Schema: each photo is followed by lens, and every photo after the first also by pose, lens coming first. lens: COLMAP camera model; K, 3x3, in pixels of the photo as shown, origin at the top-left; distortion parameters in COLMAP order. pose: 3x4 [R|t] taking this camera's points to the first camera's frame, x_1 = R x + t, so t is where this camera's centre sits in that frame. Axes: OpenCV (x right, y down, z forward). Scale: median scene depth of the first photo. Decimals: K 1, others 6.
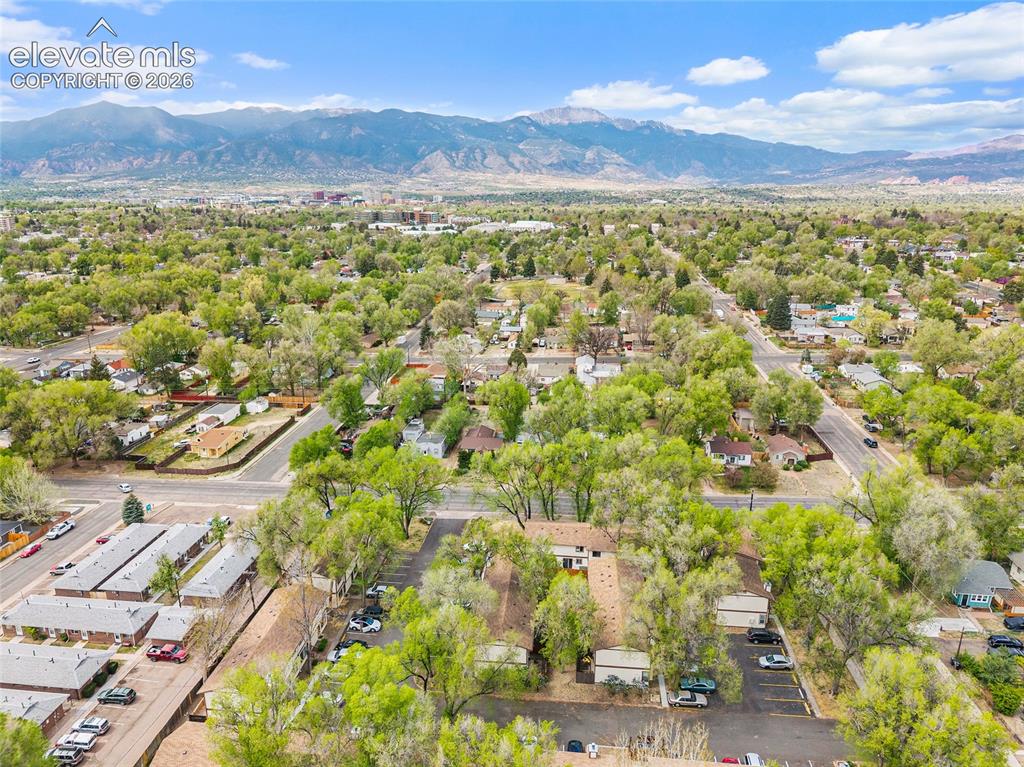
lens RADIAL K [[691.8, 0, 512.0], [0, 691.8, 383.5], [0, 0, 1]] dist [0.022592, -0.028573]
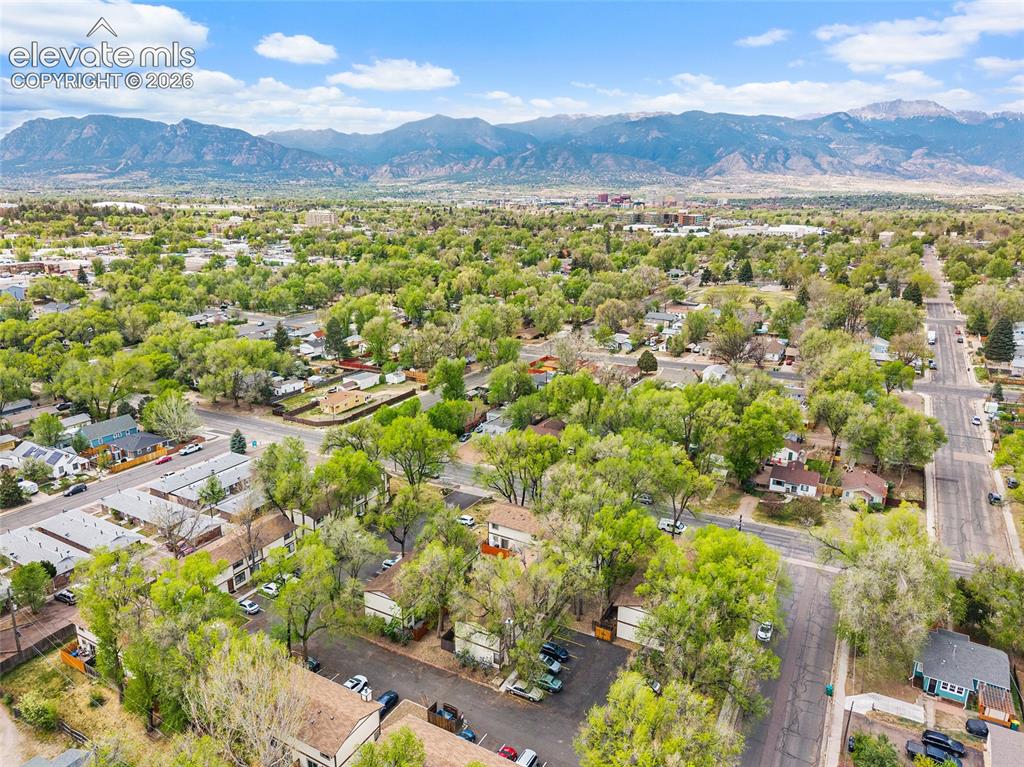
lens RADIAL K [[691.8, 0, 512.0], [0, 691.8, 383.5], [0, 0, 1]] dist [0.022592, -0.028573]
pose [[0.917215, 0.110359, -0.382802, 0.158905], [-0.111887, 0.993552, 0.018345, -0.000249], [0.382358, 0.026005, 0.923648, 0.016087]]
